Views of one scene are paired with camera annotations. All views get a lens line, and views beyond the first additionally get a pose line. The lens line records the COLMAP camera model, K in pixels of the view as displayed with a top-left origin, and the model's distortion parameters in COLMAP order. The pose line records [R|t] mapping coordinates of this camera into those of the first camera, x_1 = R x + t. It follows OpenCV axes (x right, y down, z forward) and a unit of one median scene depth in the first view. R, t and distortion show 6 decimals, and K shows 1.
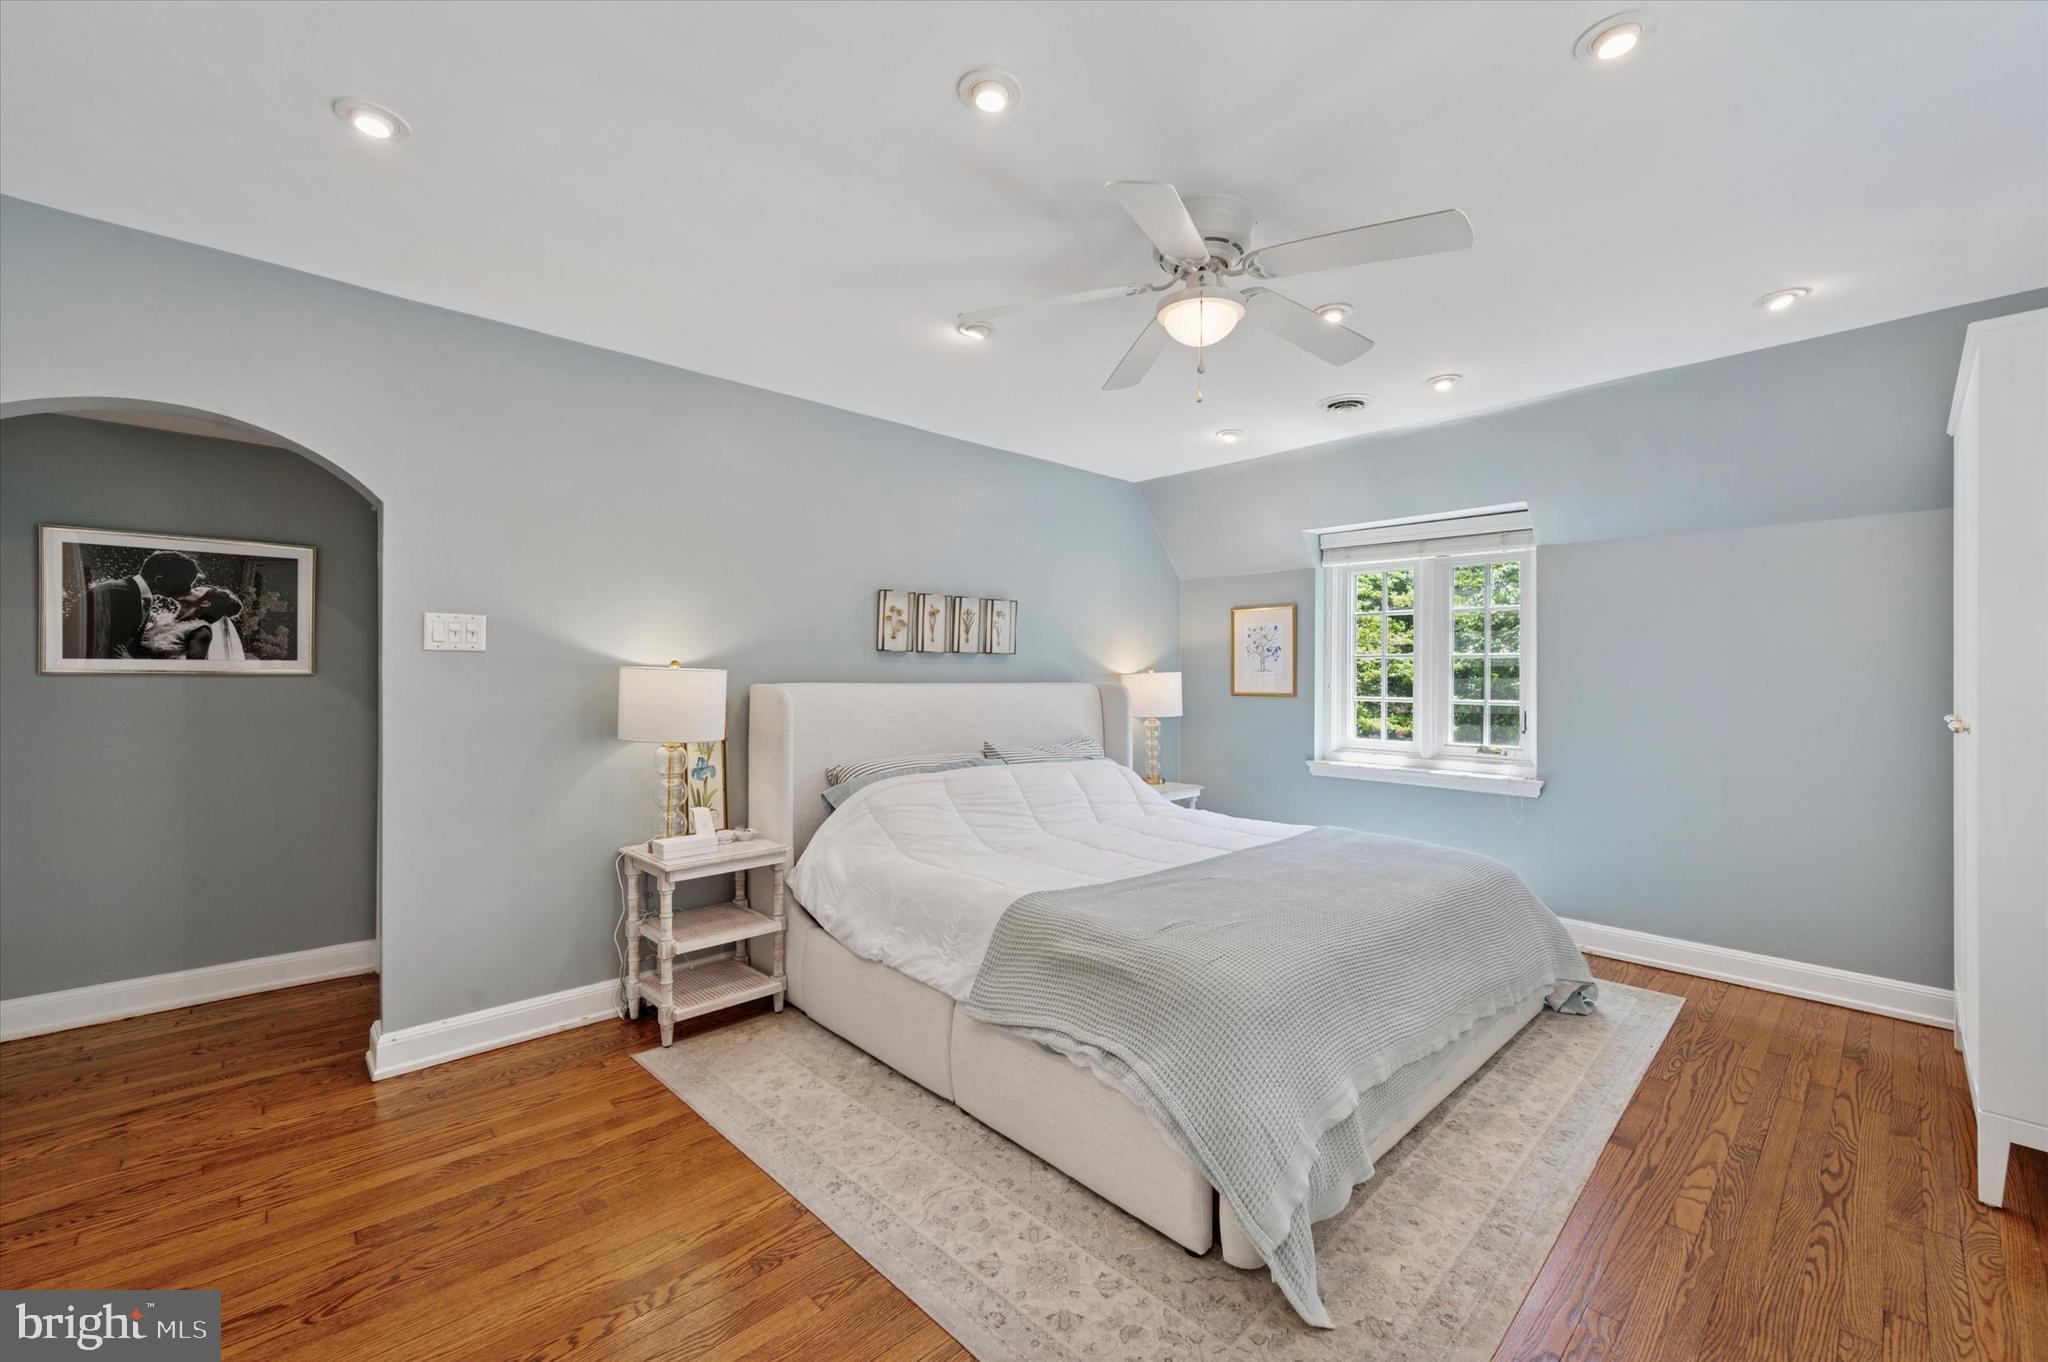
lens RADIAL K [[846.3, 0, 1033.8], [0, 846.3, 671.0], [0, 0, 1]] dist [0.003380, 0.000242]
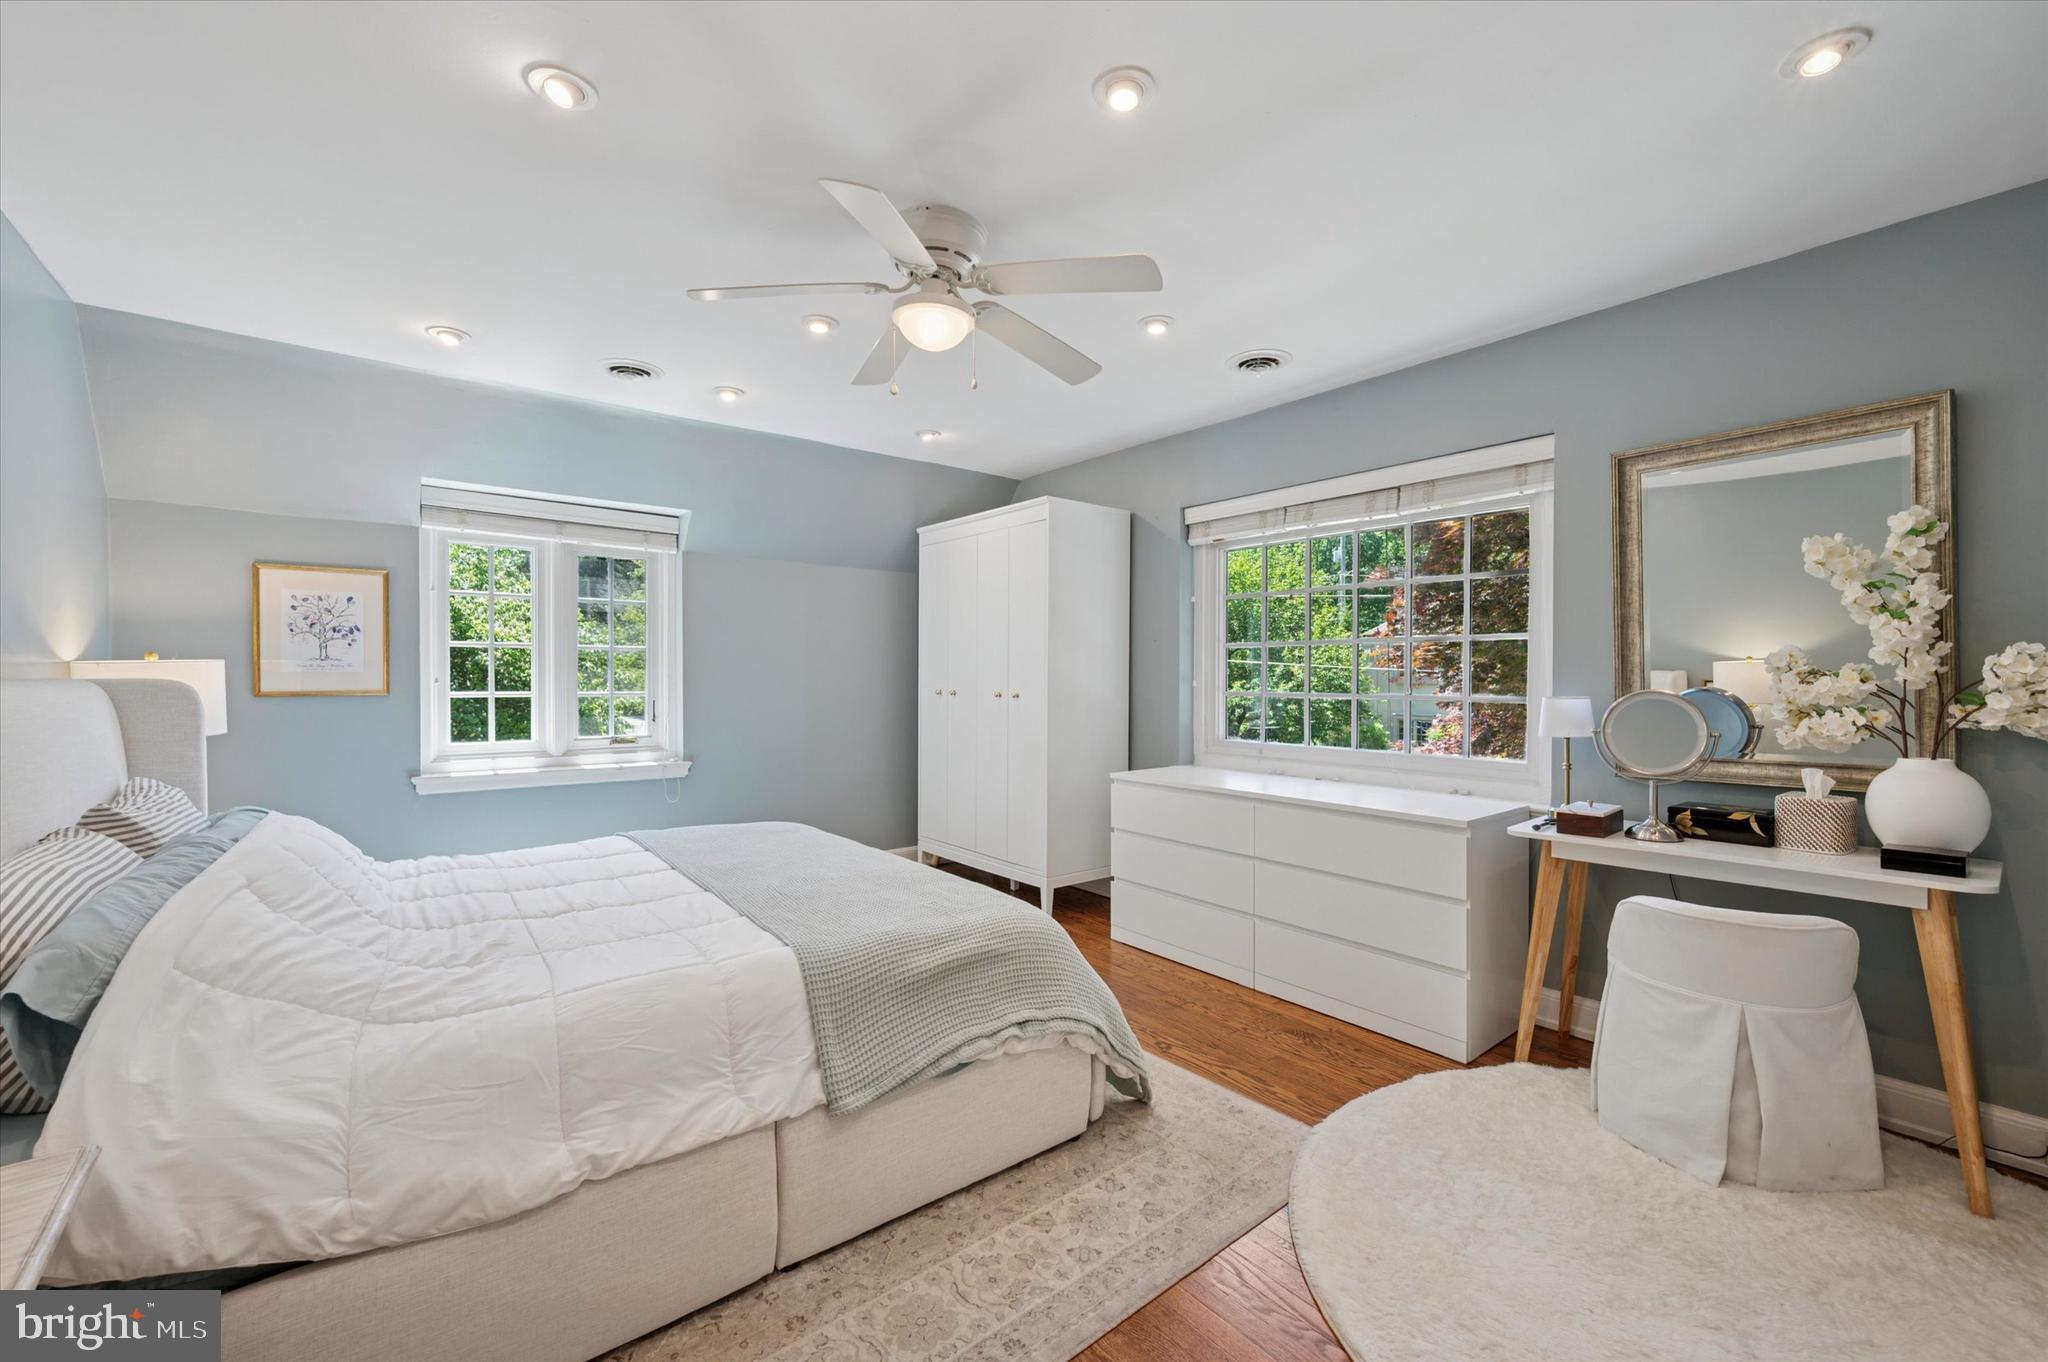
lens RADIAL K [[846.3, 0, 1032.6], [0, 846.3, 683.3], [0, 0, 1]] dist [0.003380, 0.000242]
pose [[0.068051, -0.015929, 0.997555, -0.471295], [-0.007974, 0.999832, 0.016509, 0.004178], [-0.997650, -0.009078, 0.067912, 0.450632]]
